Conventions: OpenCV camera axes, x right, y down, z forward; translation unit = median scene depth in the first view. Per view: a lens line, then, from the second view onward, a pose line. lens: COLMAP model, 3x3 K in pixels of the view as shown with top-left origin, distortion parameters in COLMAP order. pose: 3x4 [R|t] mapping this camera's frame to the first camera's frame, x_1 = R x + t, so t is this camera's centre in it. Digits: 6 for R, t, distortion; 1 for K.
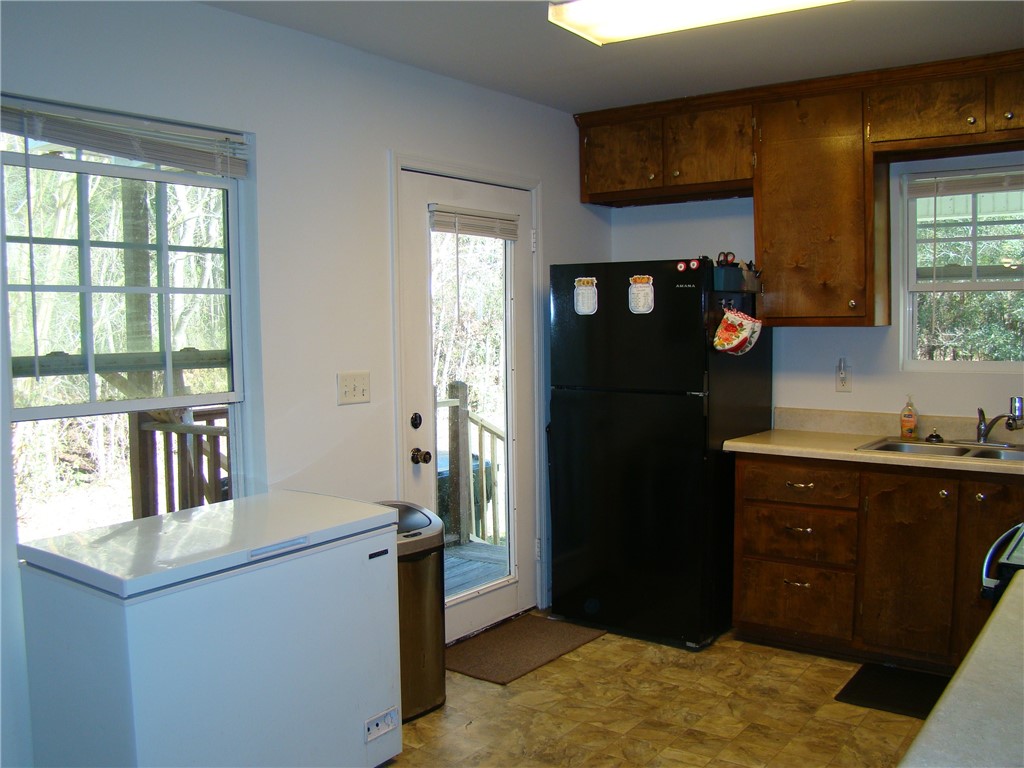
lens RADIAL K [[951.9, 0, 508.2], [0, 951.9, 387.4], [0, 0, 1]] dist [-0.175710, 0.117524]
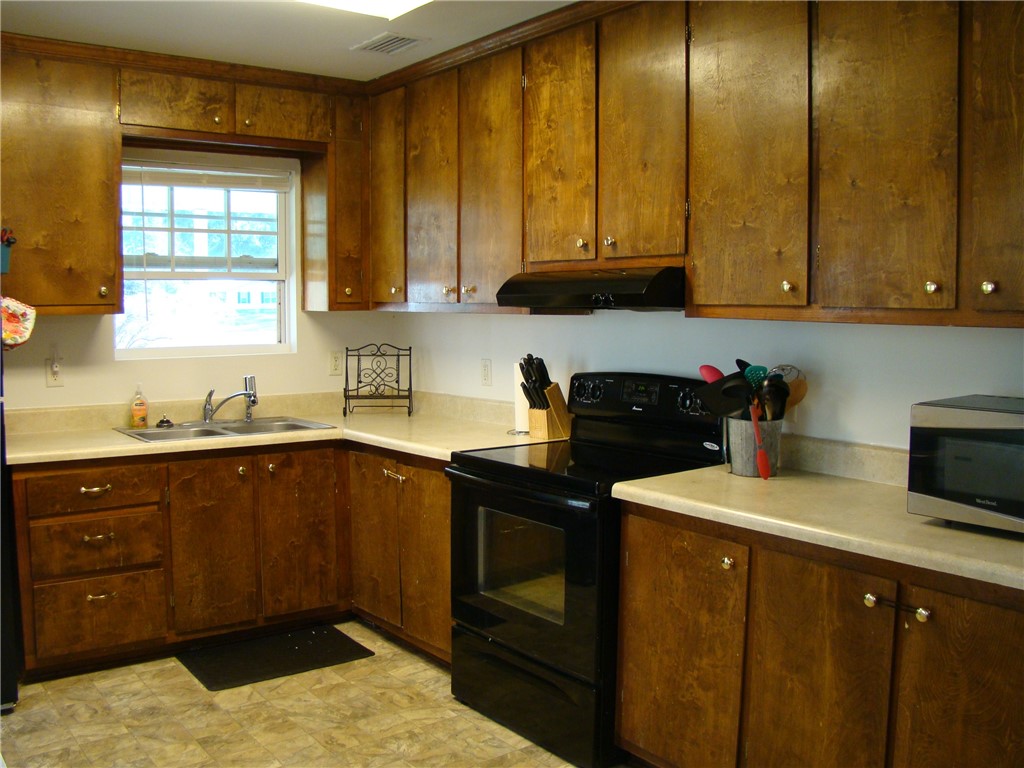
lens RADIAL K [[951.9, 0, 508.2], [0, 951.9, 387.4], [0, 0, 1]] dist [-0.175710, 0.117524]
pose [[0.274274, -0.073426, 0.958844, -0.448172], [0.060132, 0.996439, 0.059104, -0.024495], [-0.959770, 0.041446, 0.277713, 0.370825]]
